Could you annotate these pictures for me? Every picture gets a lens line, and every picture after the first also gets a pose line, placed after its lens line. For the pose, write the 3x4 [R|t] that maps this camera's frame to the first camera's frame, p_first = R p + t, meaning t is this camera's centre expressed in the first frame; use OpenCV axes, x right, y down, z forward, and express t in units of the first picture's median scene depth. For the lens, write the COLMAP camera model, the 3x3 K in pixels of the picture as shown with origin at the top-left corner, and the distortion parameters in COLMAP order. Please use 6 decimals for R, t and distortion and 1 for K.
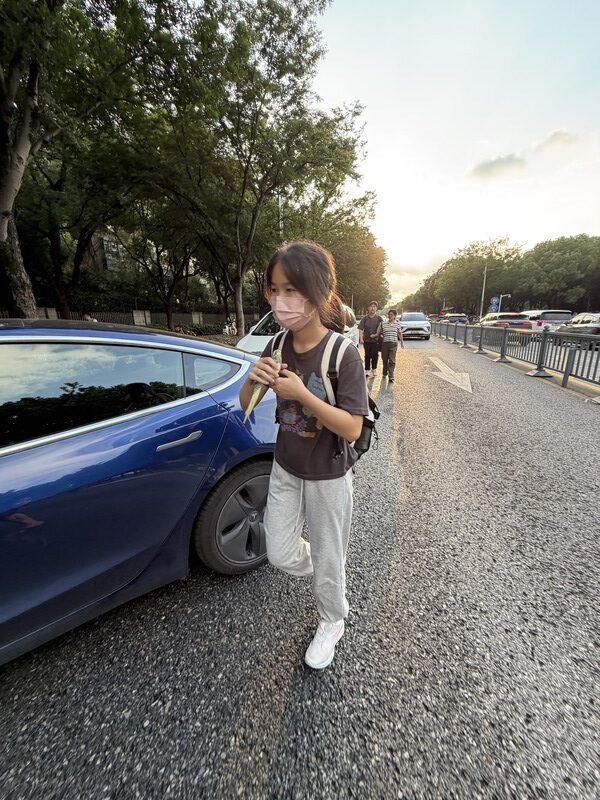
lens RADIAL K [[325.5, 0, 302.2], [0, 325.5, 397.5], [0, 0, 1]] dist [-0.000727, 0.001074]
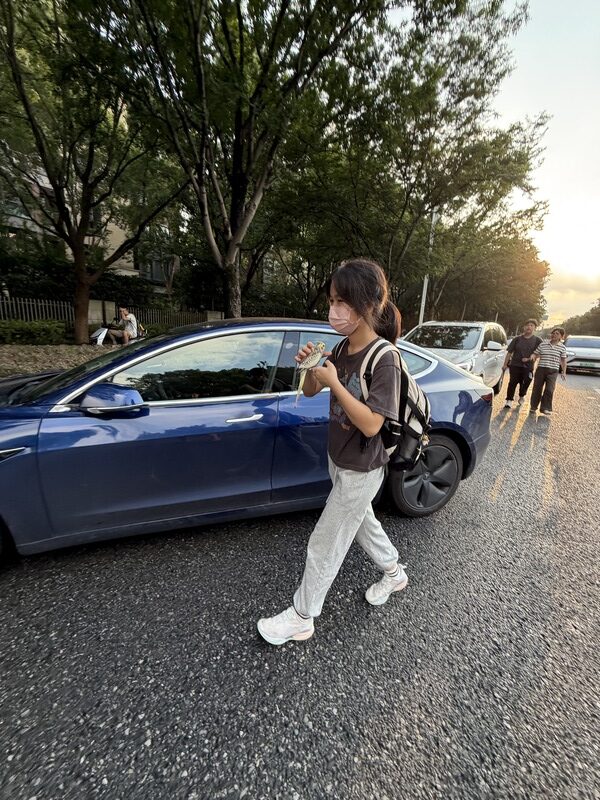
lens RADIAL K [[325.5, 0, 301.8], [0, 325.5, 401.3], [0, 0, 1]] dist [-0.000727, 0.001074]
pose [[0.929590, 0.137201, -0.342110, -0.042825], [-0.146170, 0.989259, -0.000439, 0.028567], [0.338375, 0.050414, 0.939660, -0.087557]]
